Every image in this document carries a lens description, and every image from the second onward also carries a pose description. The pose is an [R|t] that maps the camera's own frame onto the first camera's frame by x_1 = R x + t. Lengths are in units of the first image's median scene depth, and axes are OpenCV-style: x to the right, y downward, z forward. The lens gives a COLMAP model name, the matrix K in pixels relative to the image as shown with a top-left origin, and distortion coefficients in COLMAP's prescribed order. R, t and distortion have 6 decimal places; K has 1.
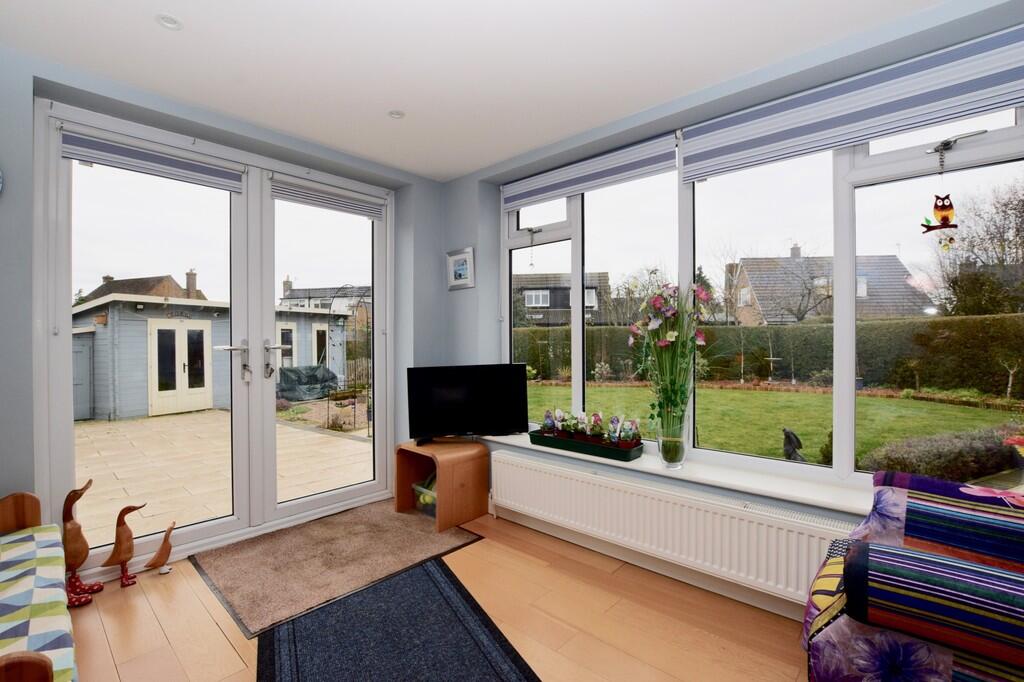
lens RADIAL K [[460.3, 0, 512.0], [0, 460.3, 341.0], [0, 0, 1]] dist [-0.024367, 0.001219]
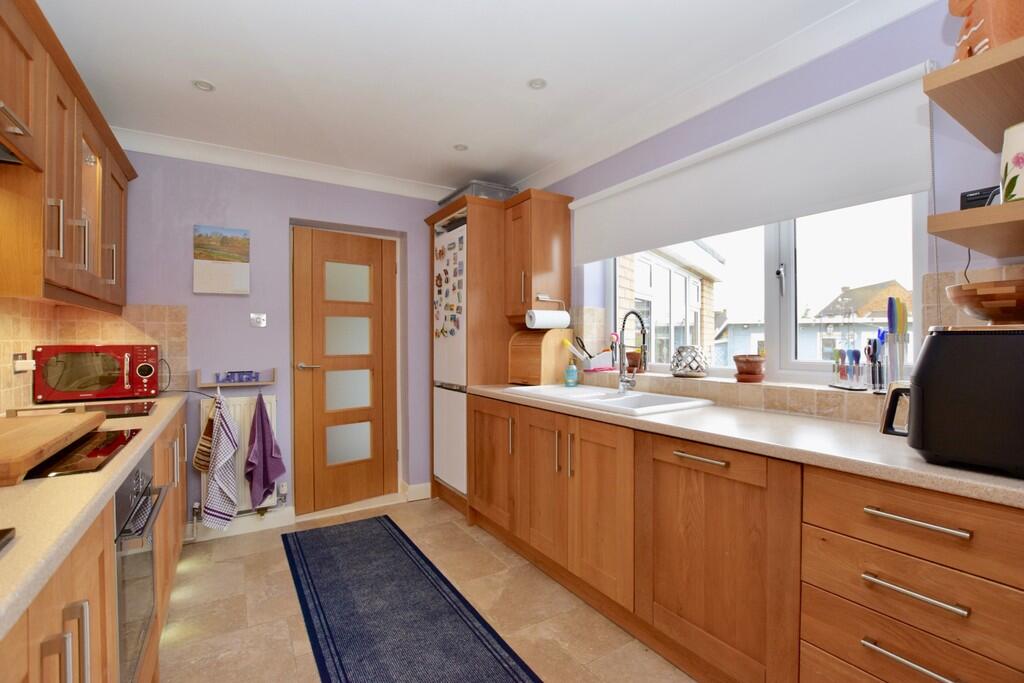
lens RADIAL K [[453.0, 0, 512.0], [0, 453.0, 341.5], [0, 0, 1]] dist [-0.025419, 0.000274]
pose [[0.138844, 0.003594, -0.990308, 0.347620], [-0.001148, 0.999993, 0.003469, -0.015948], [0.990314, 0.000655, 0.138847, -0.000533]]
